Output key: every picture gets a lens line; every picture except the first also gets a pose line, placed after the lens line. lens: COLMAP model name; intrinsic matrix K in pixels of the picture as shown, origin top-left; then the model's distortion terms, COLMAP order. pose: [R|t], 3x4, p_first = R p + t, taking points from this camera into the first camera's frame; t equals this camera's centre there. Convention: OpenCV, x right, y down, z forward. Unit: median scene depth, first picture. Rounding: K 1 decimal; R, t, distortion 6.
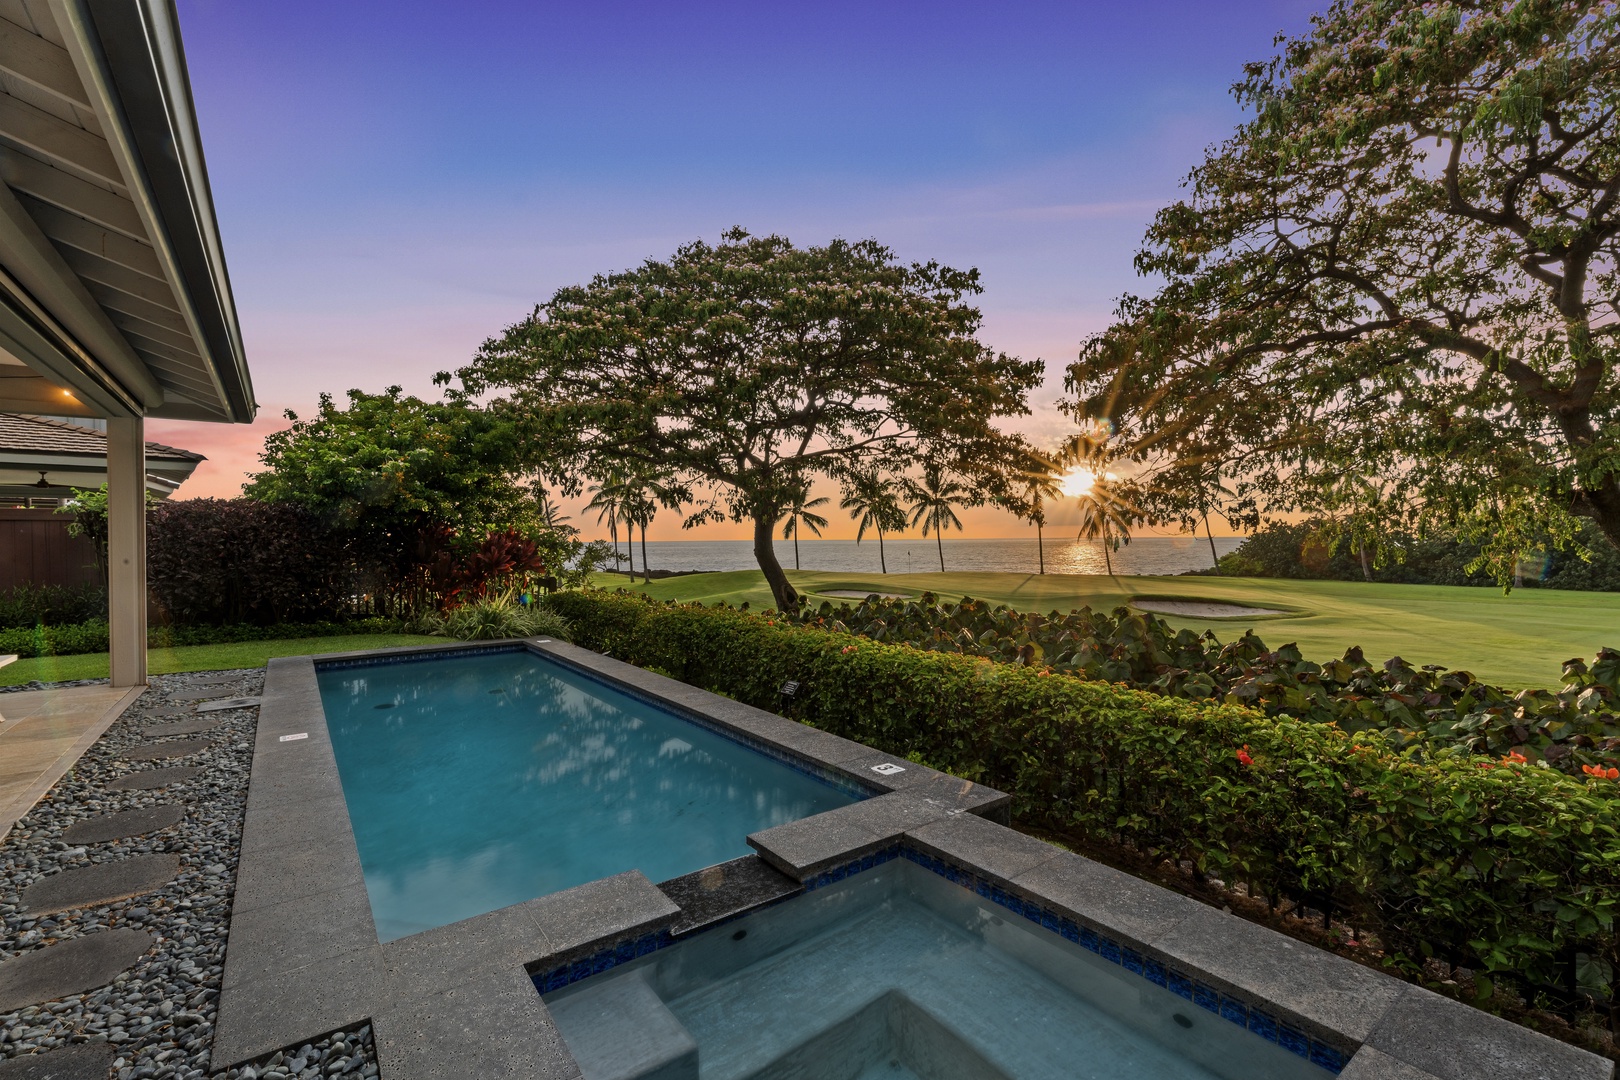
lens RADIAL K [[696.6, 0, 816.6], [0, 696.6, 542.8], [0, 0, 1]] dist [0.003310, 0.000129]
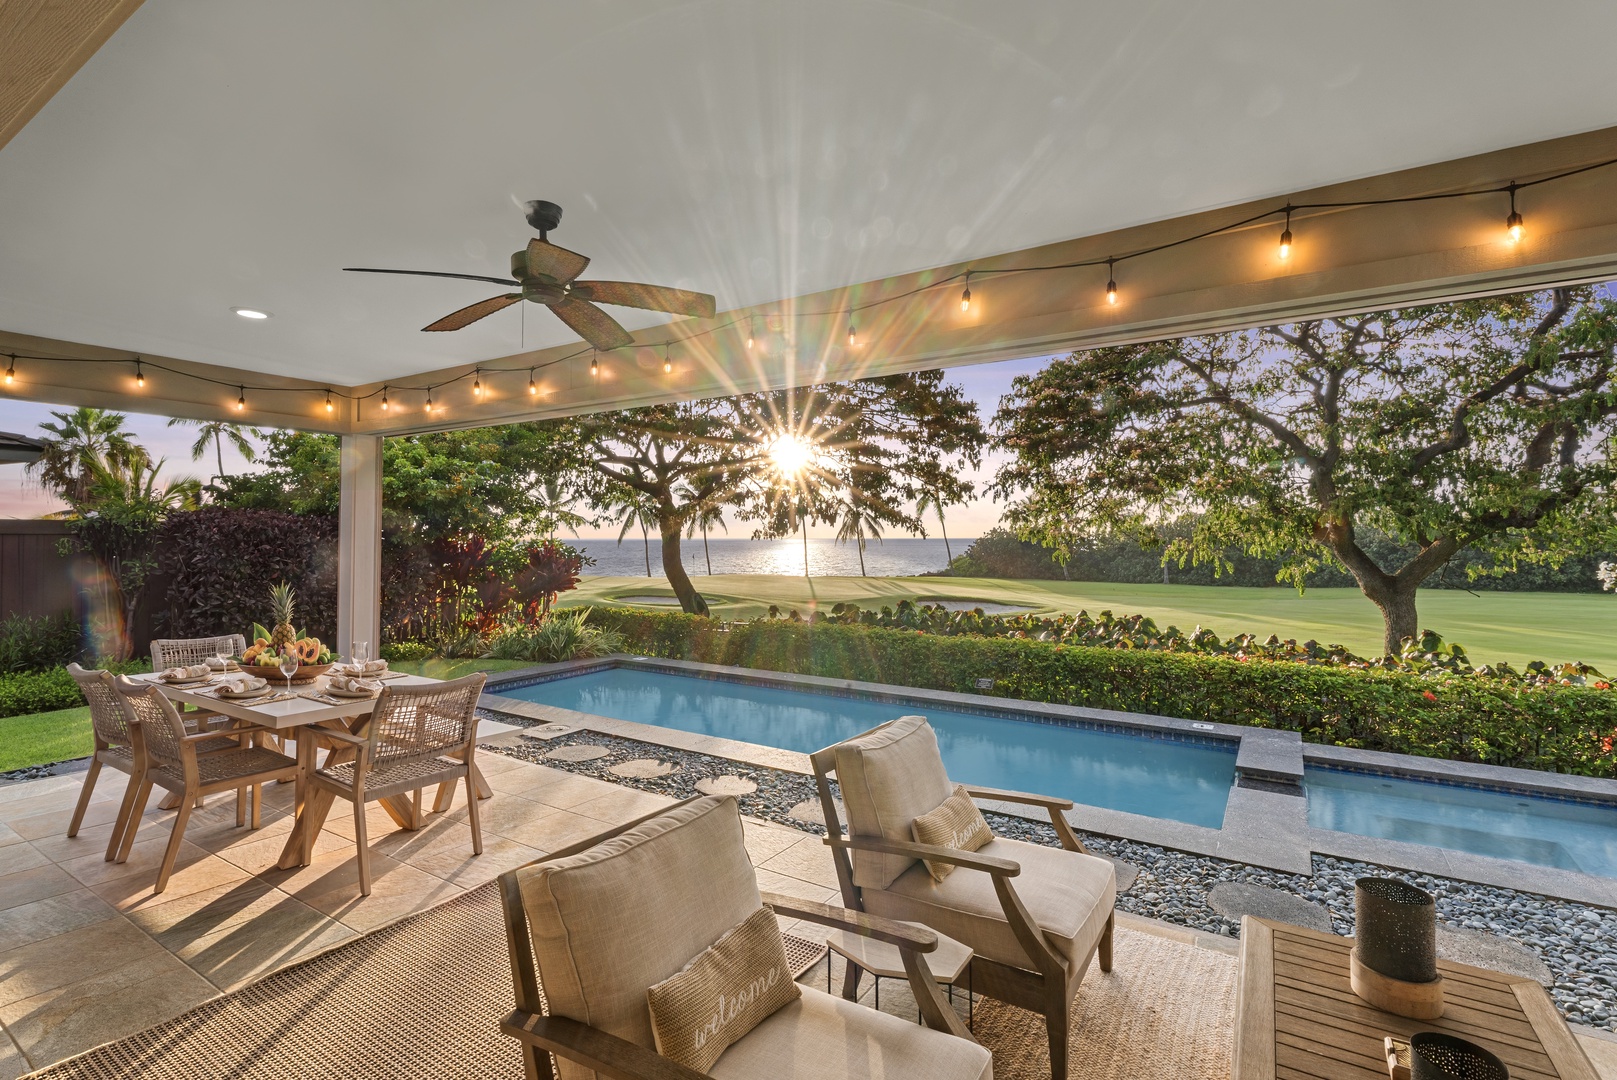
lens RADIAL K [[747.0, 0, 801.5], [0, 747.0, 540.5], [0, 0, 1]] dist [-0.003173, -0.000278]
pose [[0.935398, 0.008528, 0.353494, -0.393060], [-0.007569, 0.999963, -0.004095, -0.019214], [-0.353516, 0.001155, 0.935428, -0.069709]]
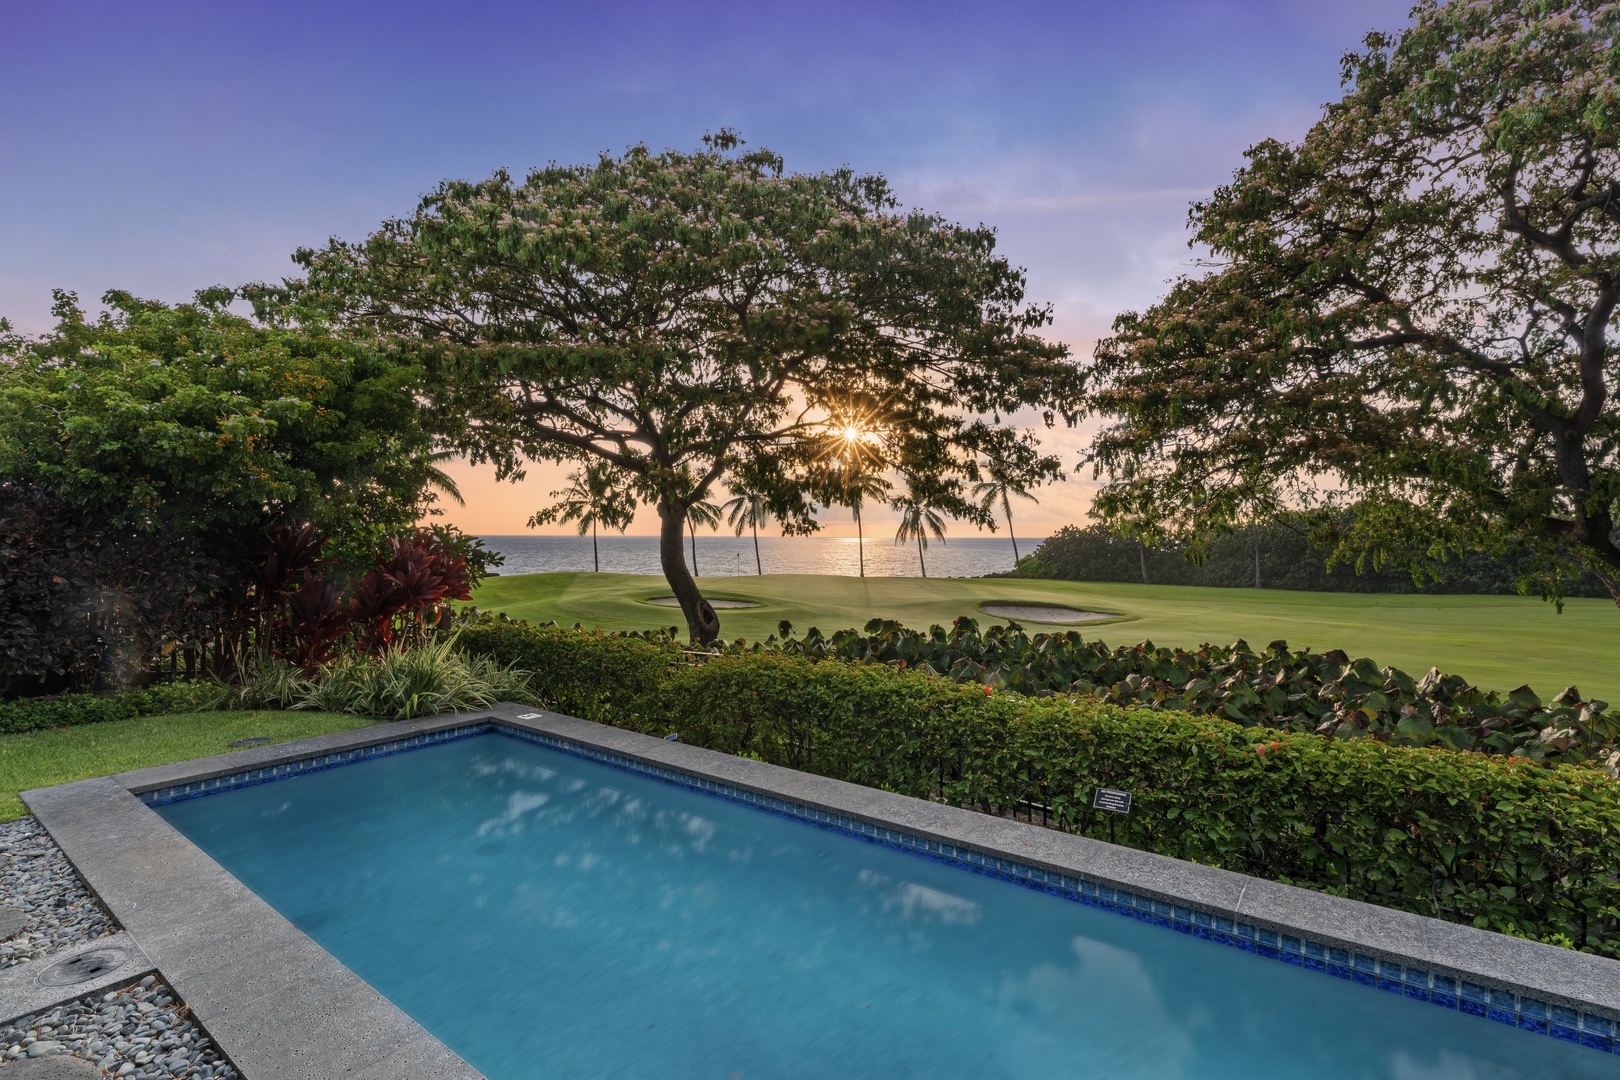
lens RADIAL K [[748.4, 0, 812.3], [0, 748.4, 541.7], [0, 0, 1]] dist [-0.003173, -0.000278]
pose [[0.958167, 0.011864, 0.285965, -0.240492], [-0.012175, 0.999926, -0.000690, -0.013063], [-0.285952, -0.002821, 0.958240, 0.198819]]
